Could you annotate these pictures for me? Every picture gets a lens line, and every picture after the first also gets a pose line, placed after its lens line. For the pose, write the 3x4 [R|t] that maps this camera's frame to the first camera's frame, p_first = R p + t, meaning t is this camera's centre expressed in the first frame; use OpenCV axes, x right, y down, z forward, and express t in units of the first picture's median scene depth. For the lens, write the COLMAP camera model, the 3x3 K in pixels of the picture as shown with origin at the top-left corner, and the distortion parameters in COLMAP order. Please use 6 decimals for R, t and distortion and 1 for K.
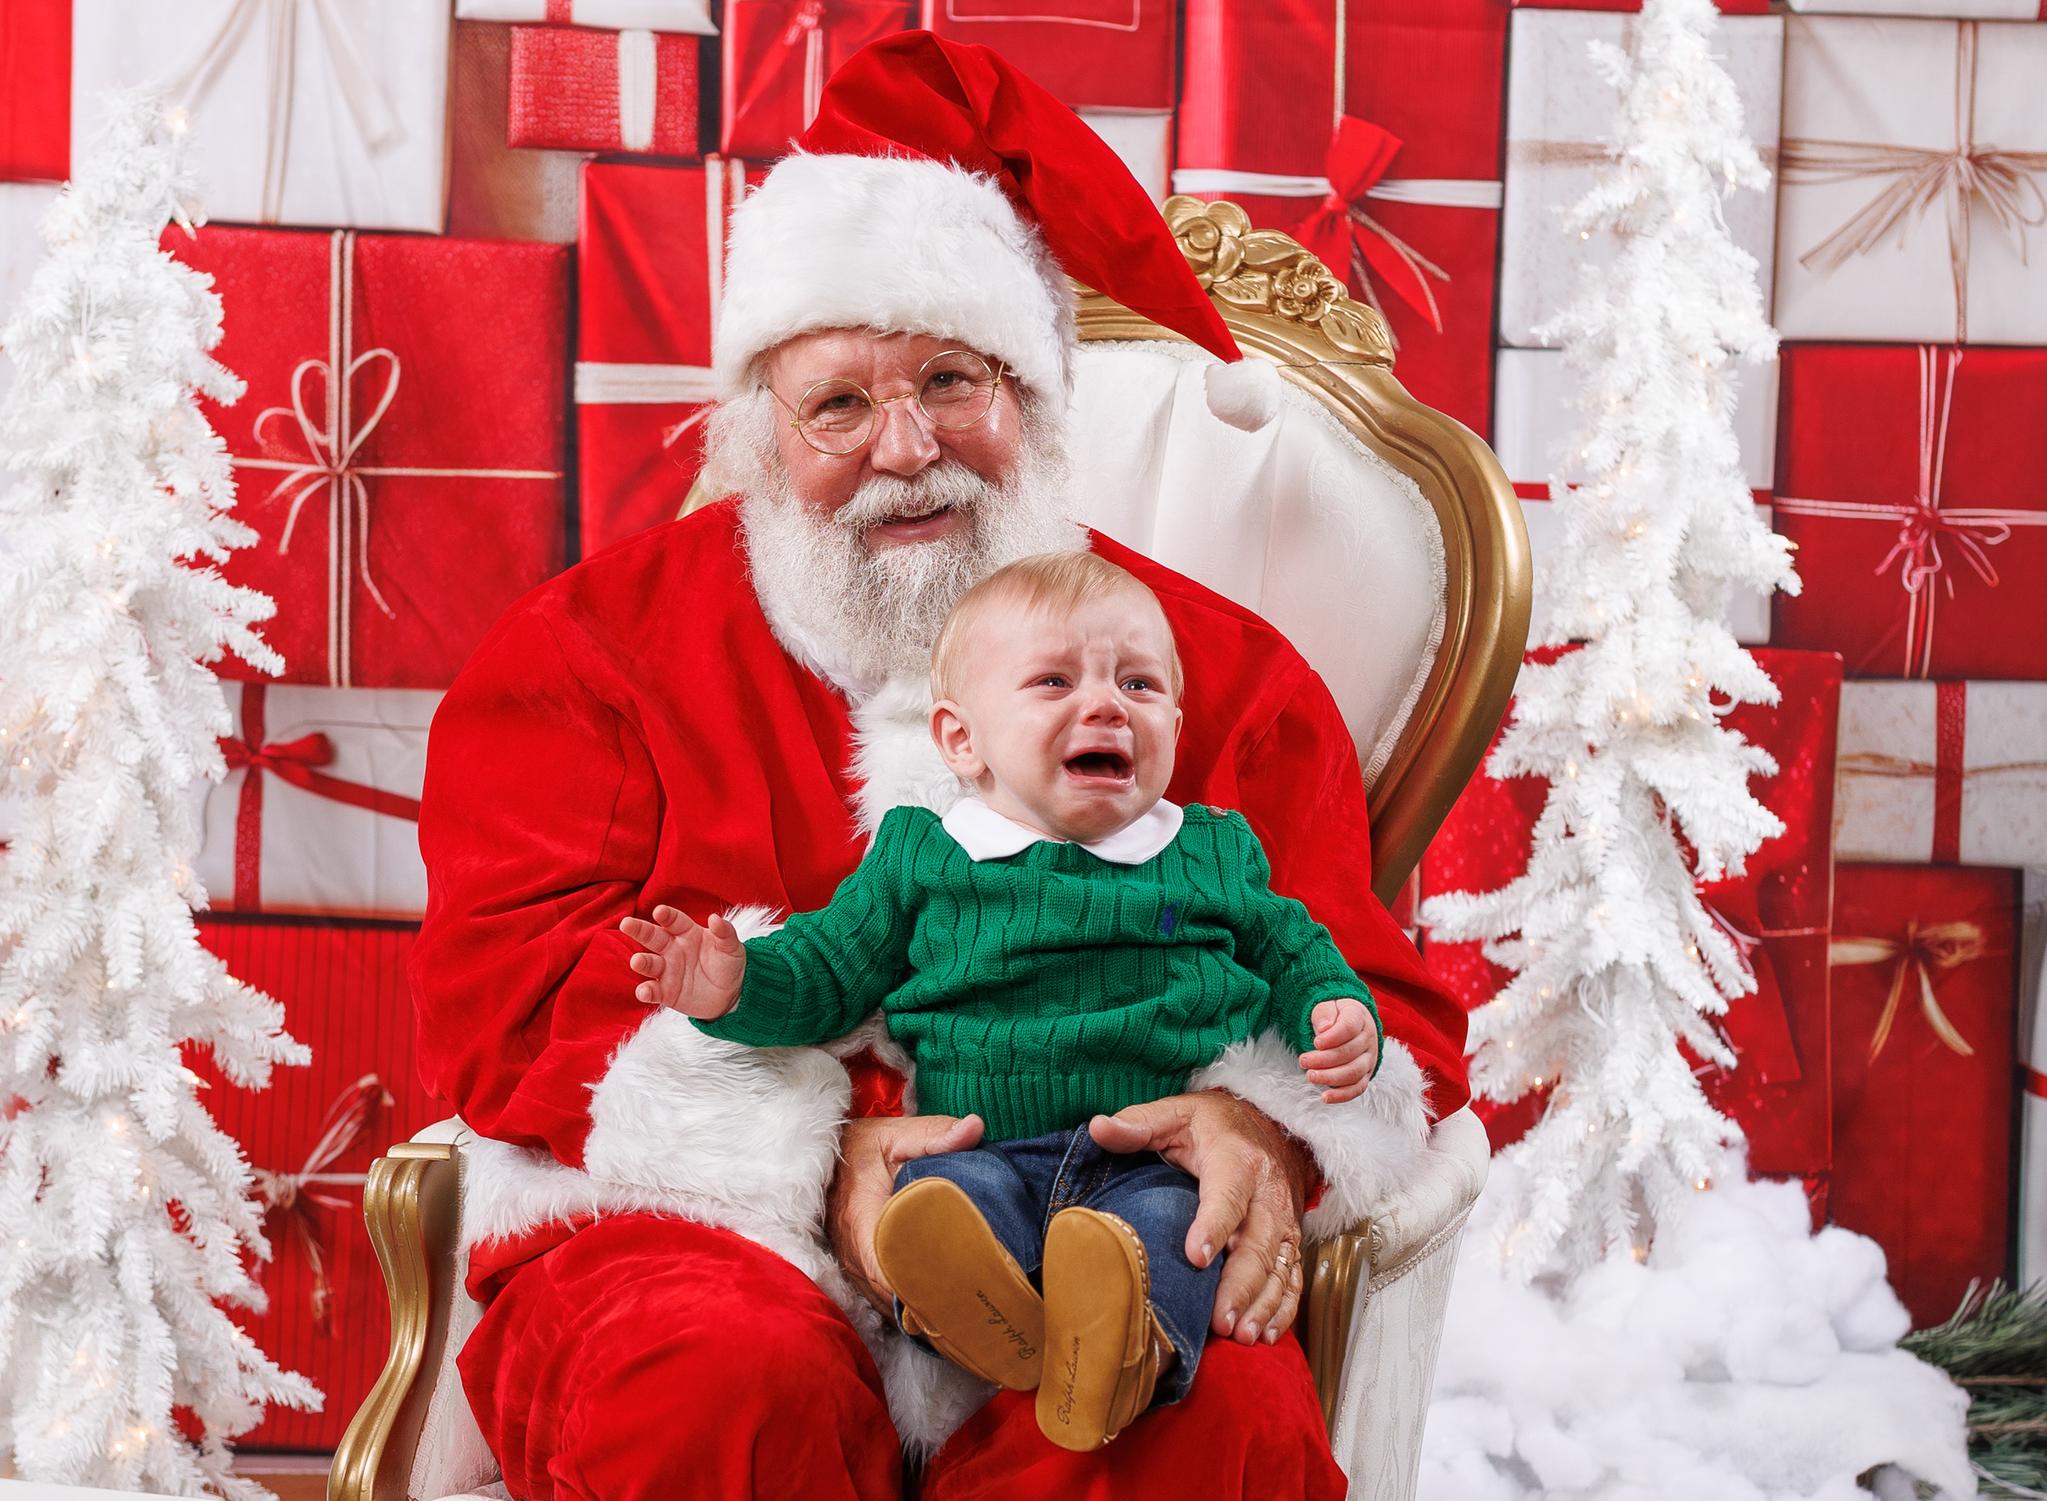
lens RADIAL K [[3431.4, 0, 957.1], [0, 3431.4, 1068.0], [0, 0, 1]] dist [-0.005797, 0.000000]
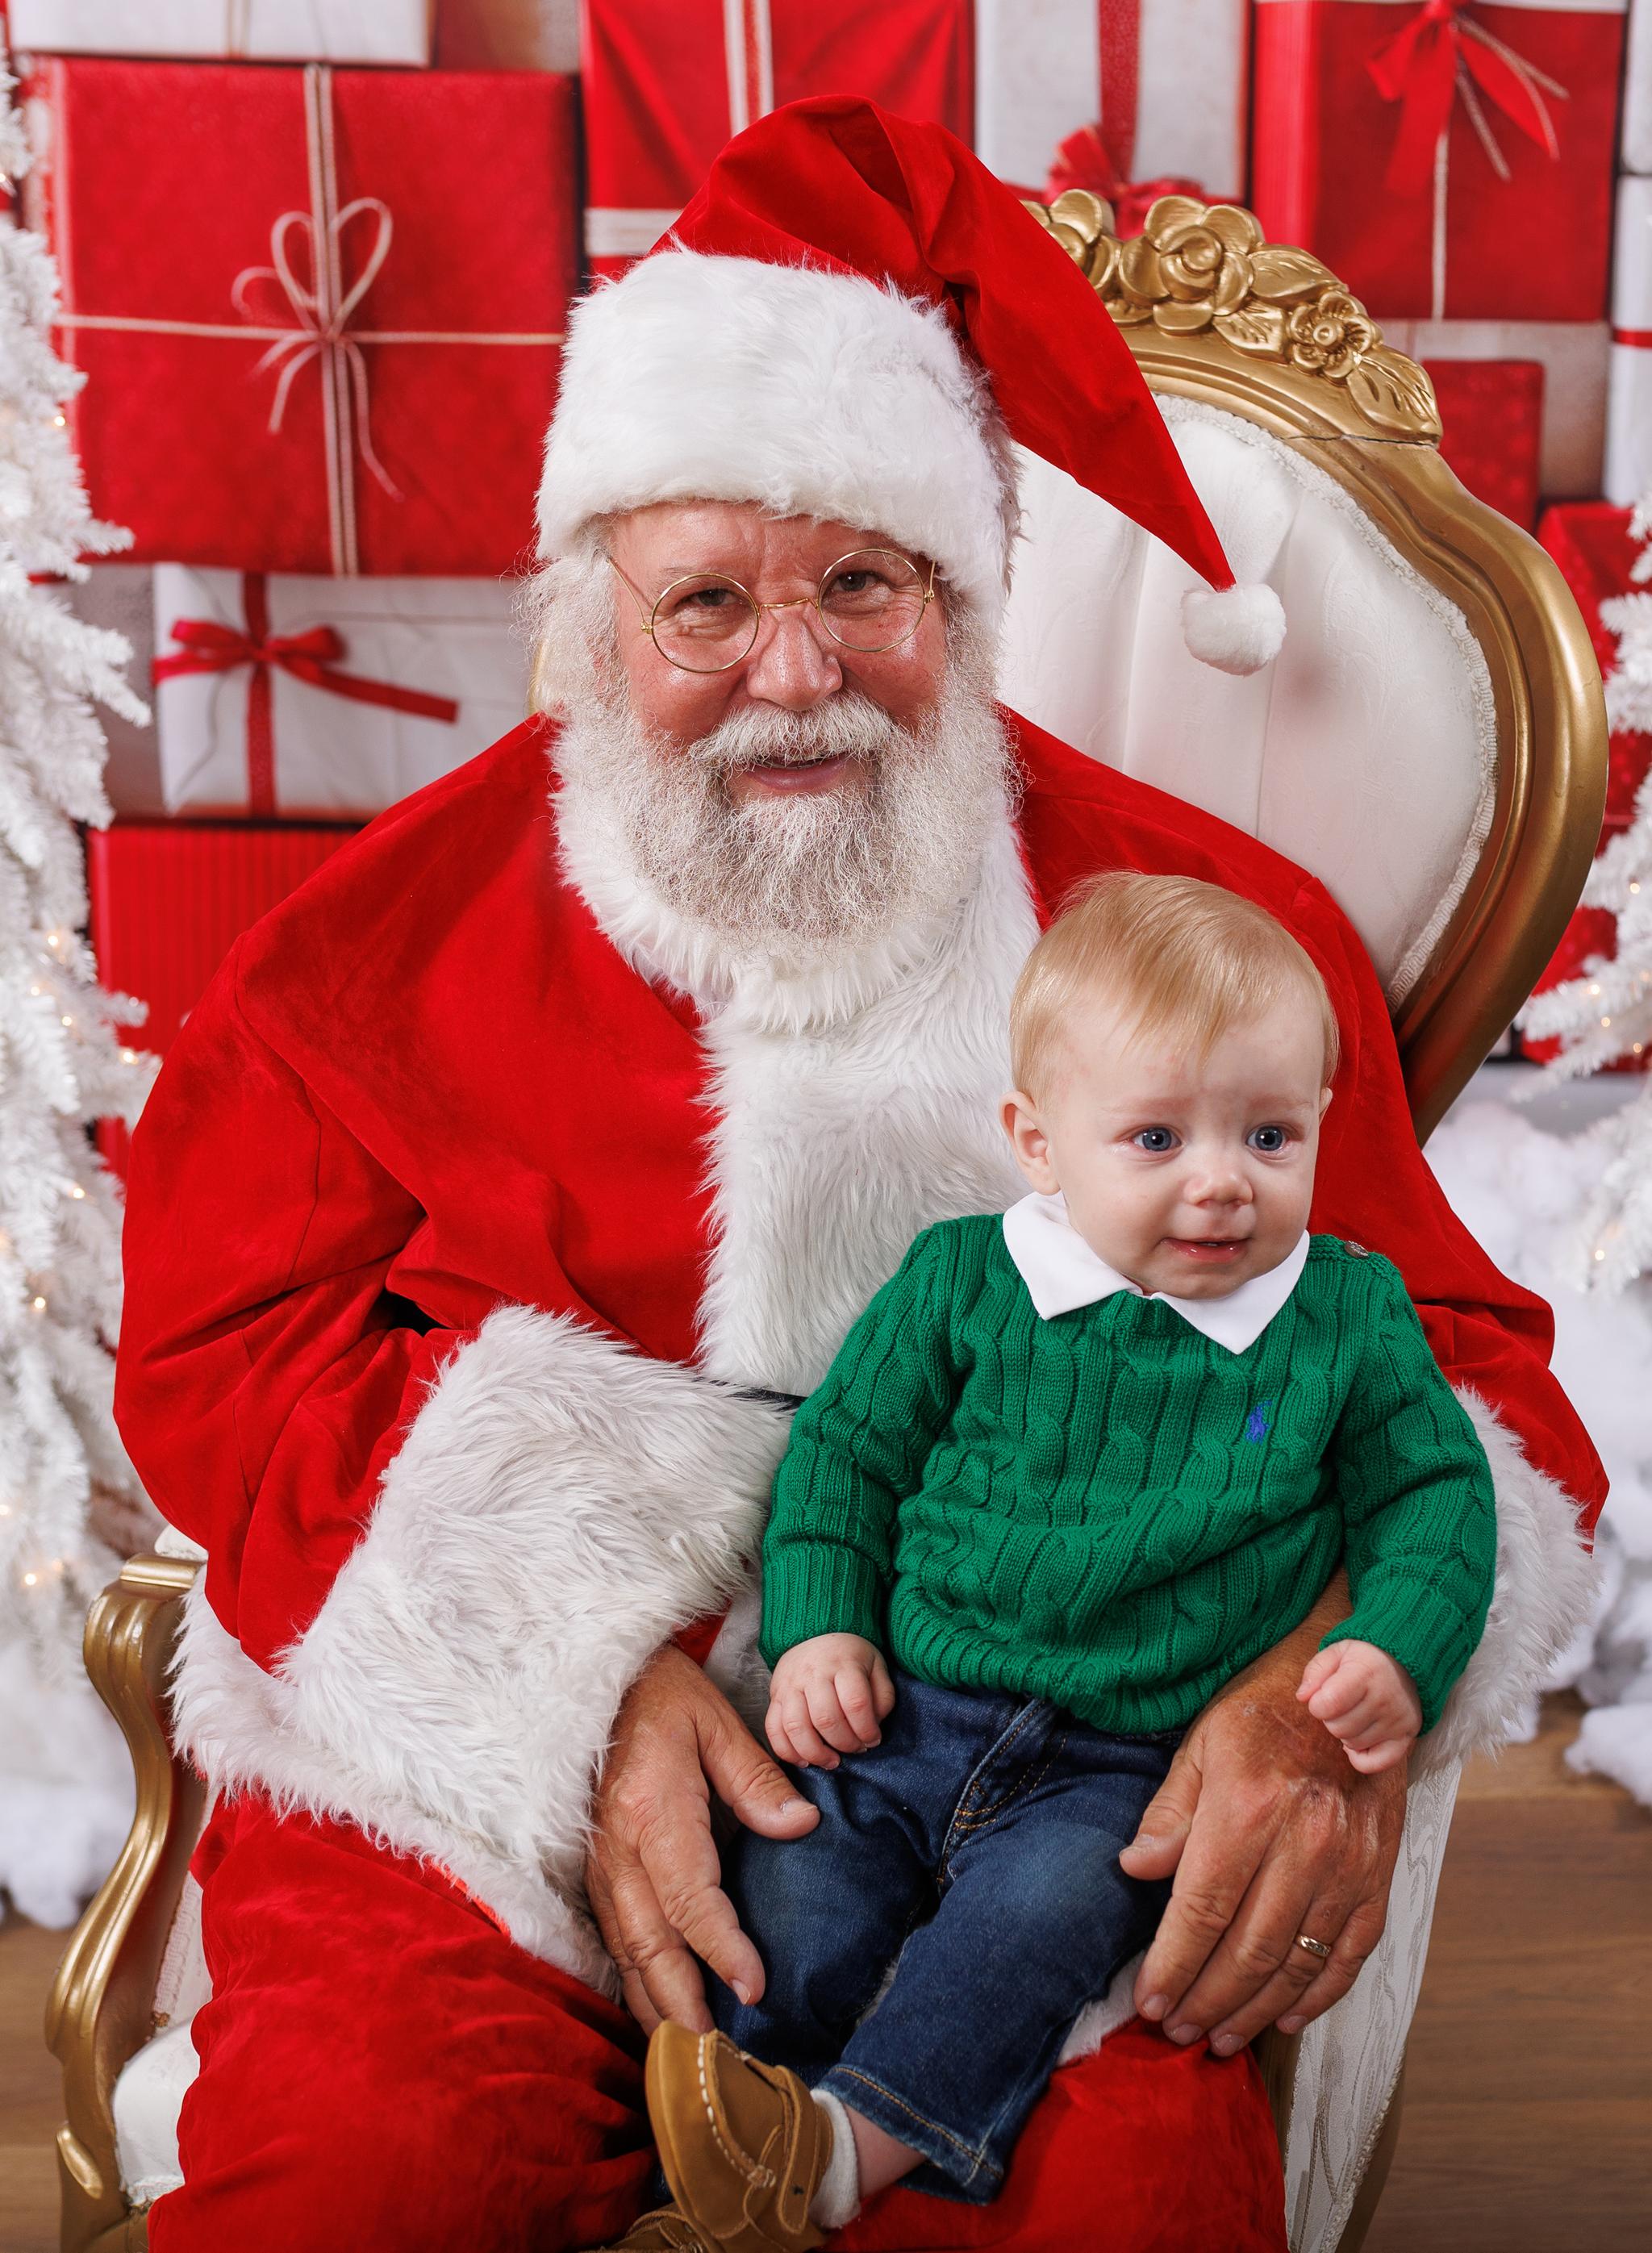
lens RADIAL K [[2987.6, 0, 1069.7], [0, 2987.6, 1093.8], [0, 0, 1]] dist [-0.001991, 0.000000]
pose [[0.999329, -0.001084, -0.036616, 0.051470], [0.007459, 0.984643, 0.174419, -0.133827], [0.035865, -0.174575, 0.983990, 0.230236]]
